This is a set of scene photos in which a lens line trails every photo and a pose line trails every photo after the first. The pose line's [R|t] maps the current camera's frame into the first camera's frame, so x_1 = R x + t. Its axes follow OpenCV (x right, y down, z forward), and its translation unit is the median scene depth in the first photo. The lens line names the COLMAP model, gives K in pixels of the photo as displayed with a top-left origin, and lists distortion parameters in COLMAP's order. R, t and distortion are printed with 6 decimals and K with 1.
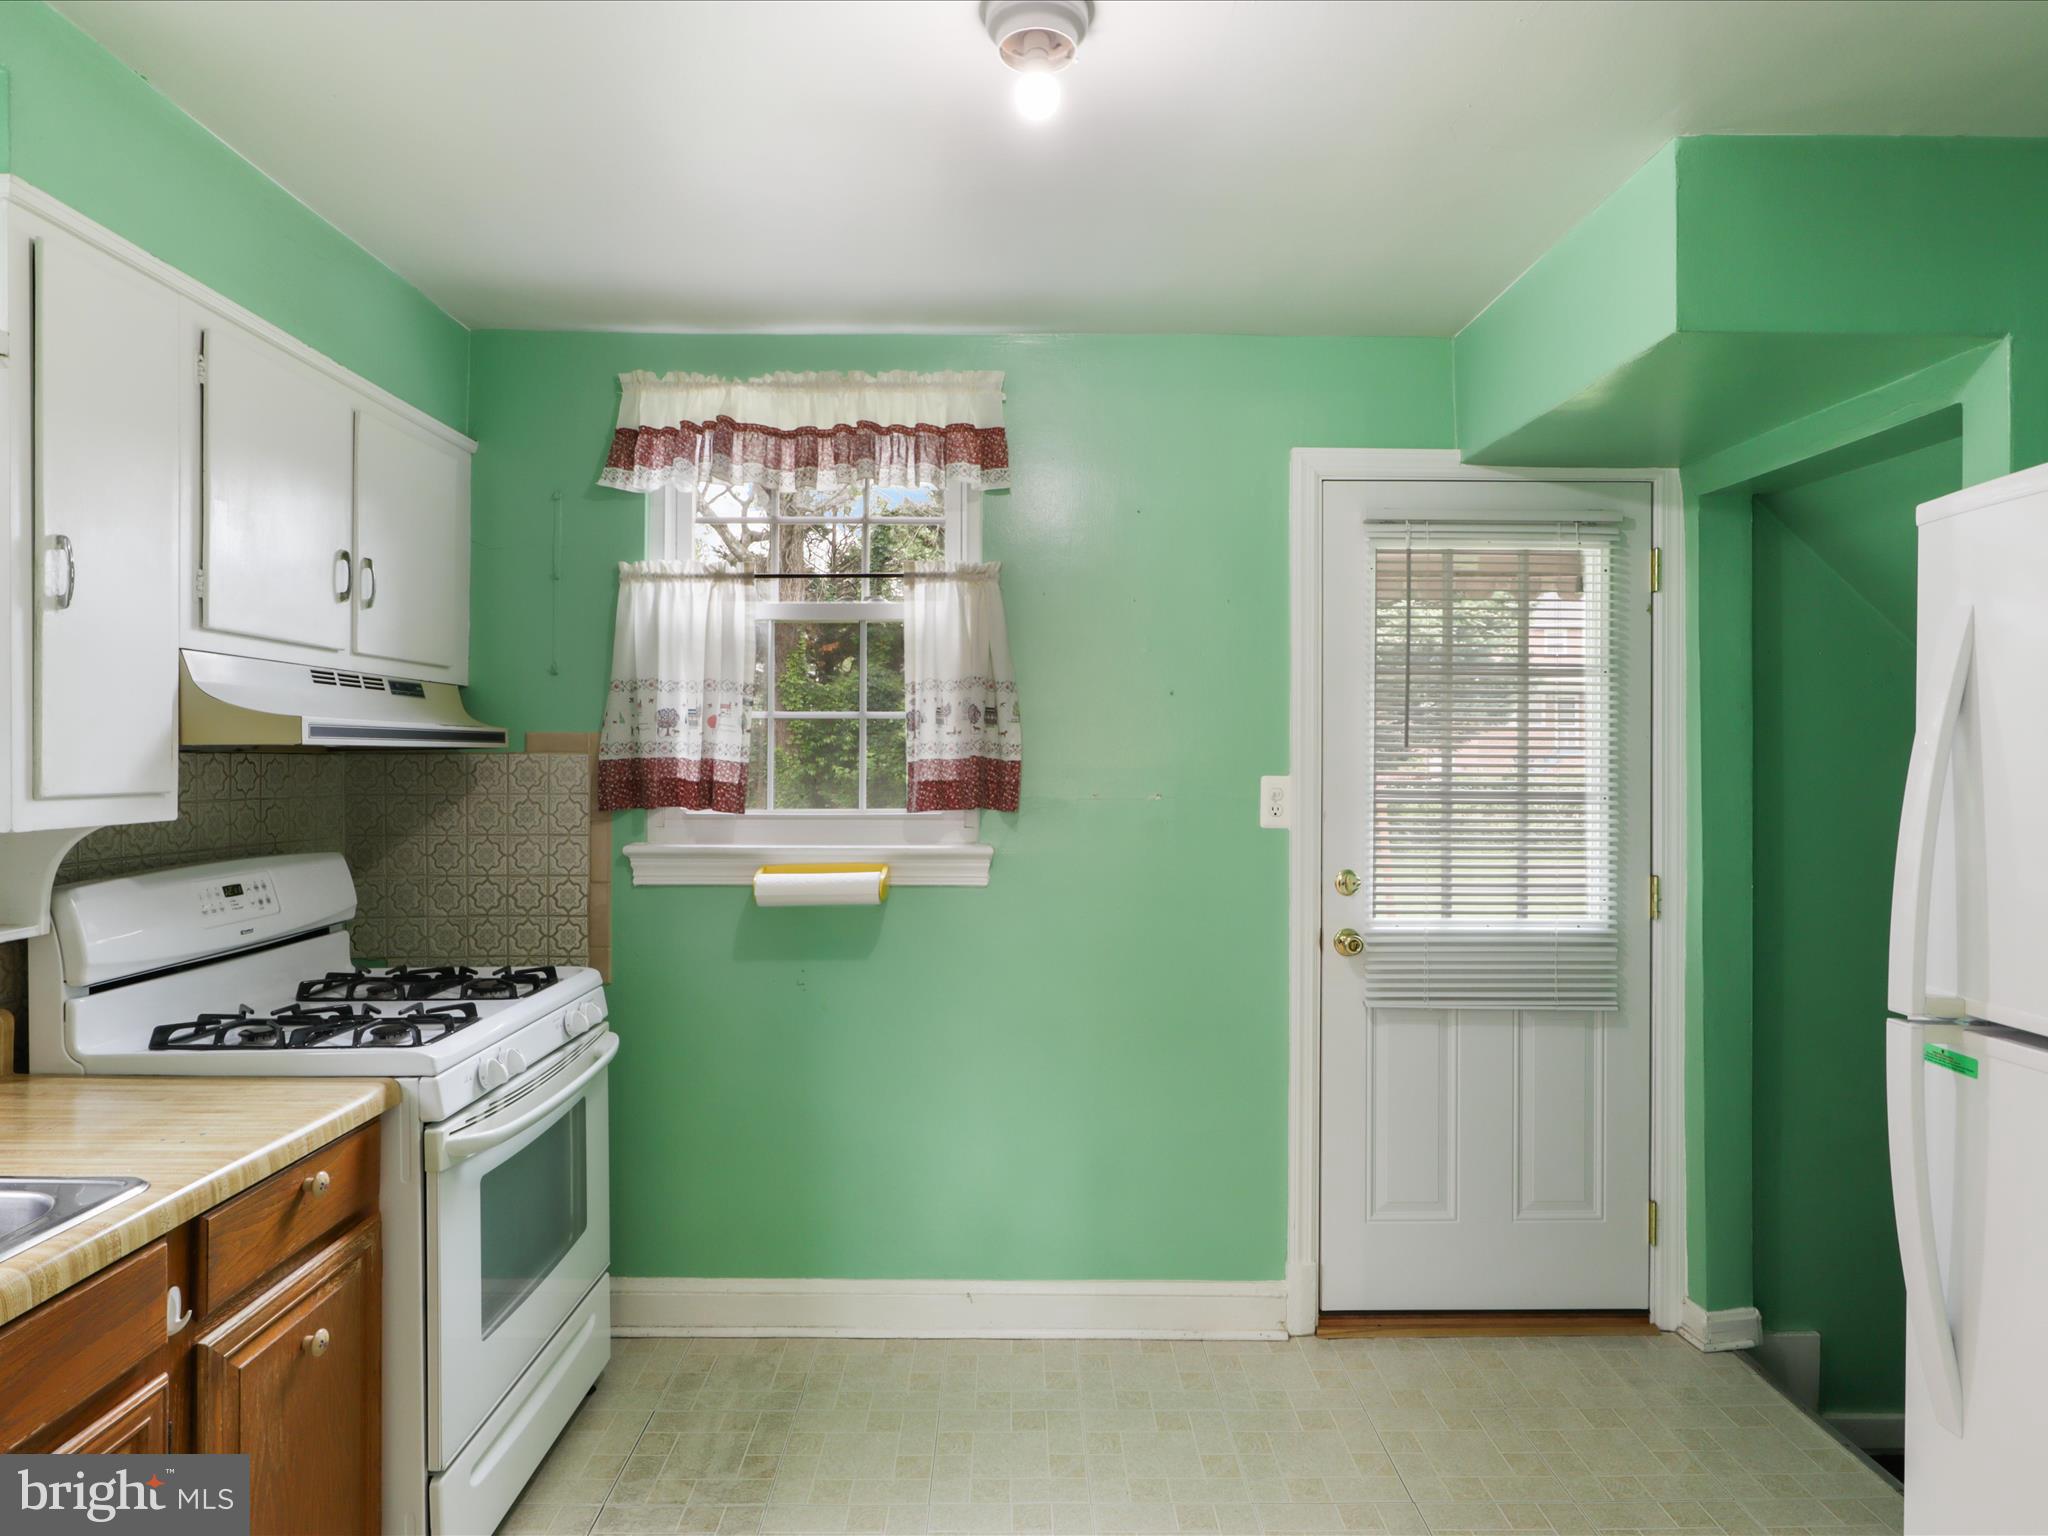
lens RADIAL K [[1173.5, 0, 1035.3], [0, 1173.5, 758.4], [0, 0, 1]] dist [-0.017316, 0.013547]
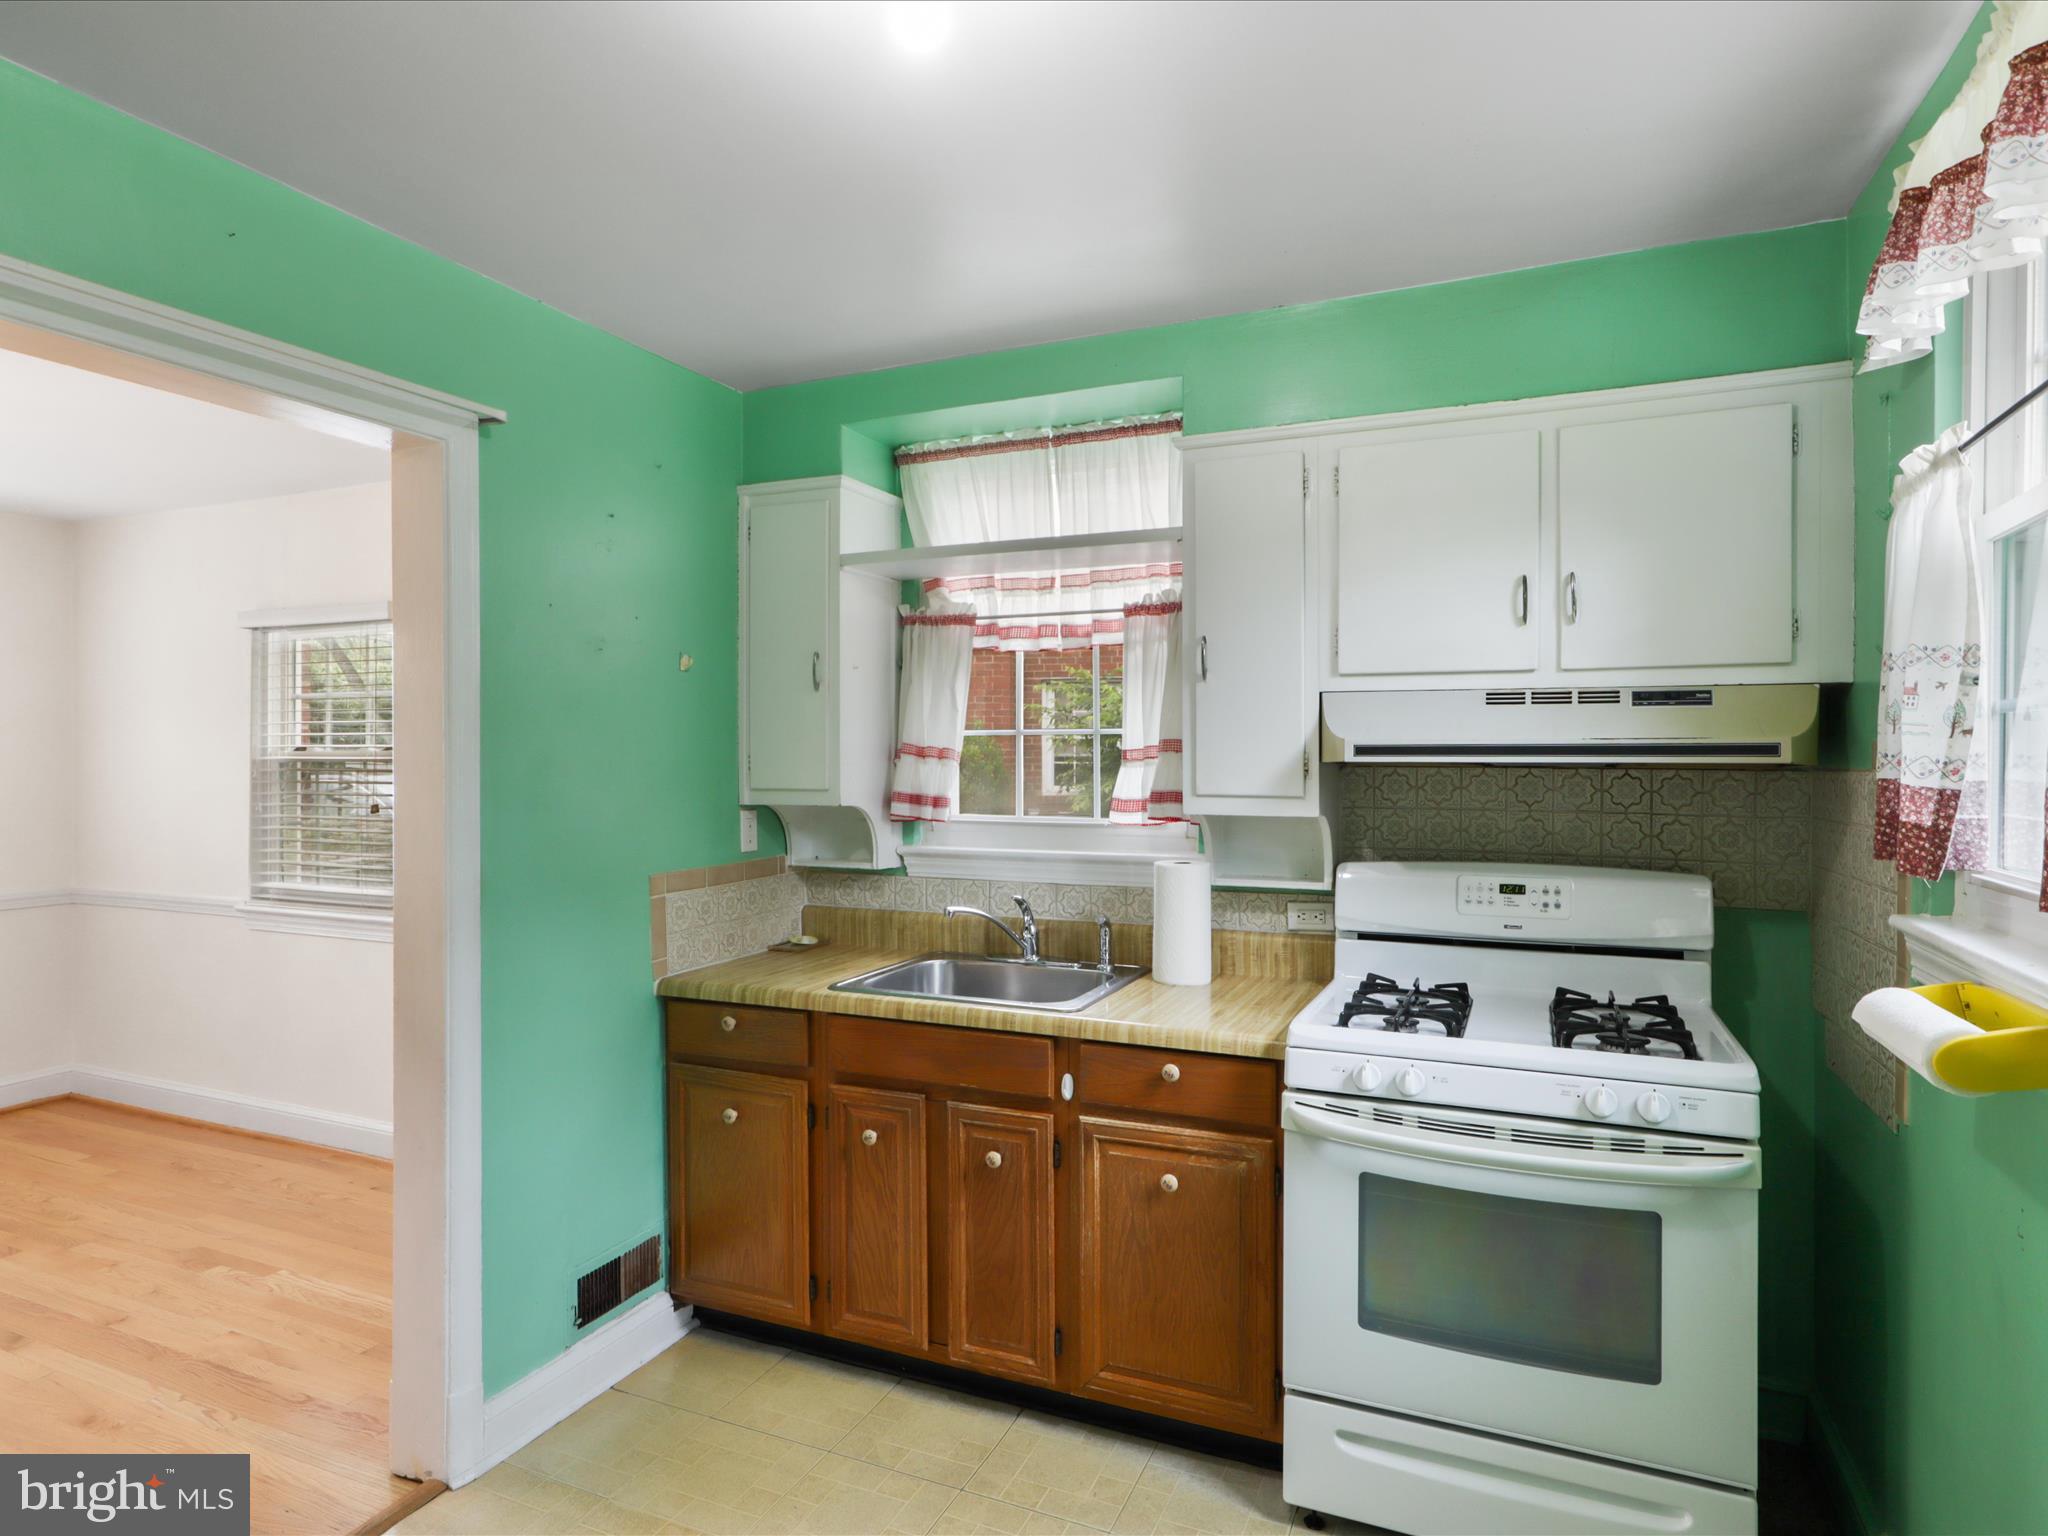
lens RADIAL K [[1173.5, 0, 1025.3], [0, 1173.5, 767.8], [0, 0, 1]] dist [-0.017316, 0.013547]
pose [[-0.428772, 0.003130, -0.903407, 0.434954], [-0.004909, 0.999971, 0.005794, -0.007609], [0.903399, 0.006920, -0.428745, 0.841146]]
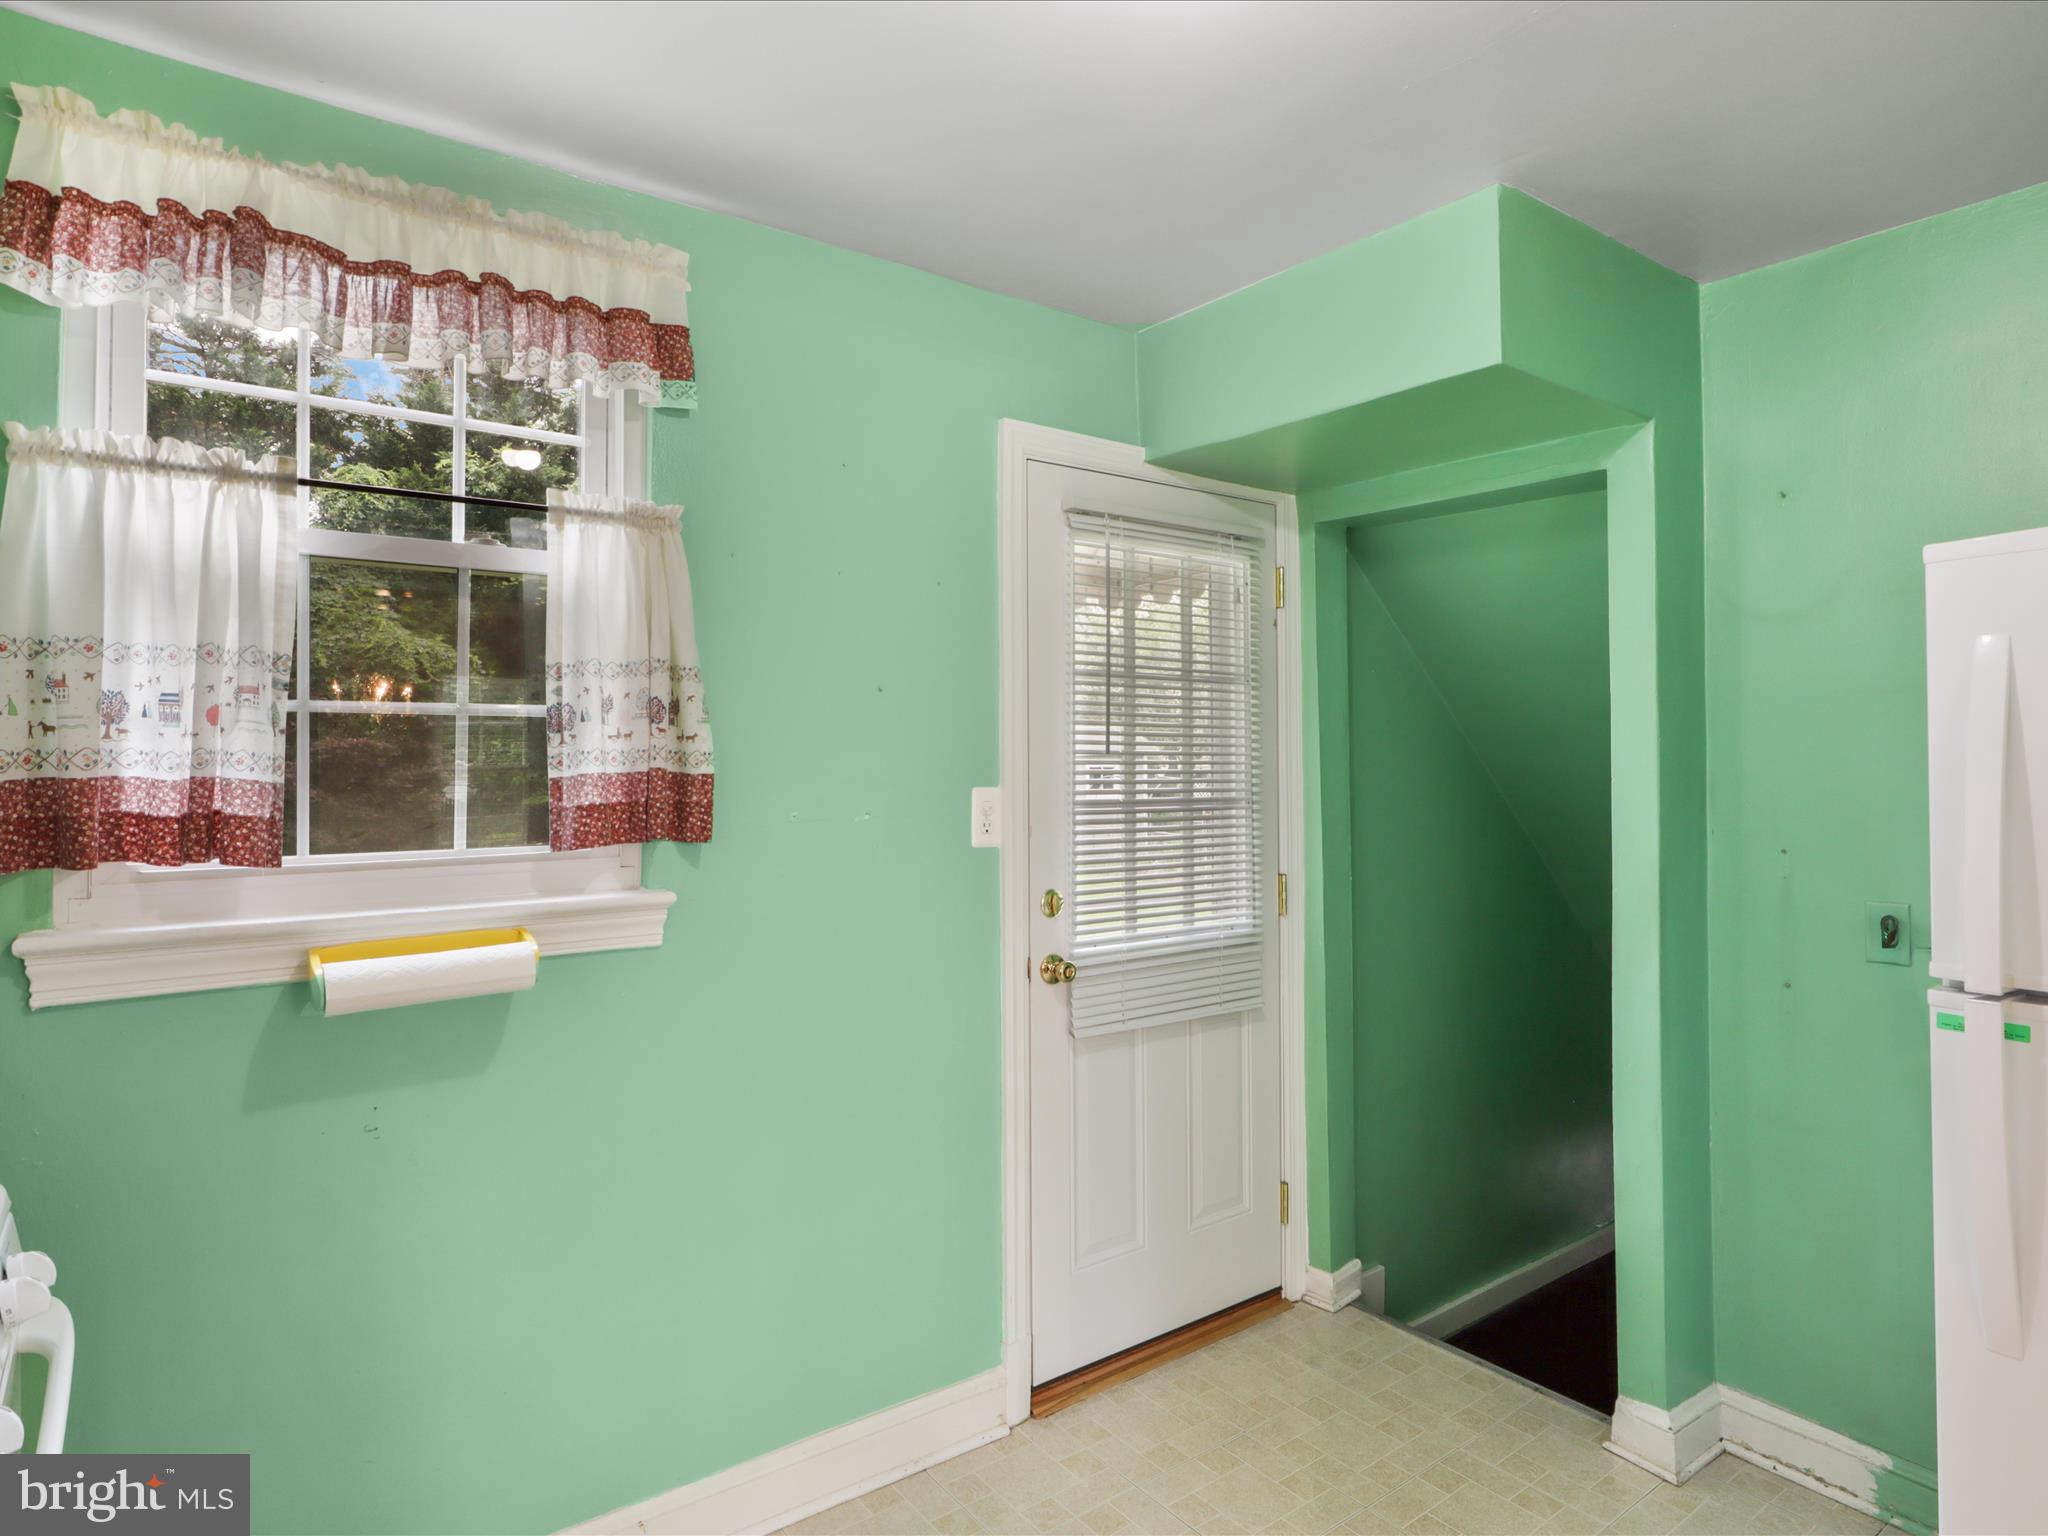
lens RADIAL K [[1173.5, 0, 1016.3], [0, 1173.5, 733.3], [0, 0, 1]] dist [-0.017316, 0.013547]
pose [[0.805253, 0.006951, 0.592891, -0.298833], [0.007266, 0.999741, -0.021590, -0.006432], [-0.592887, 0.021693, 0.804993, 0.282072]]
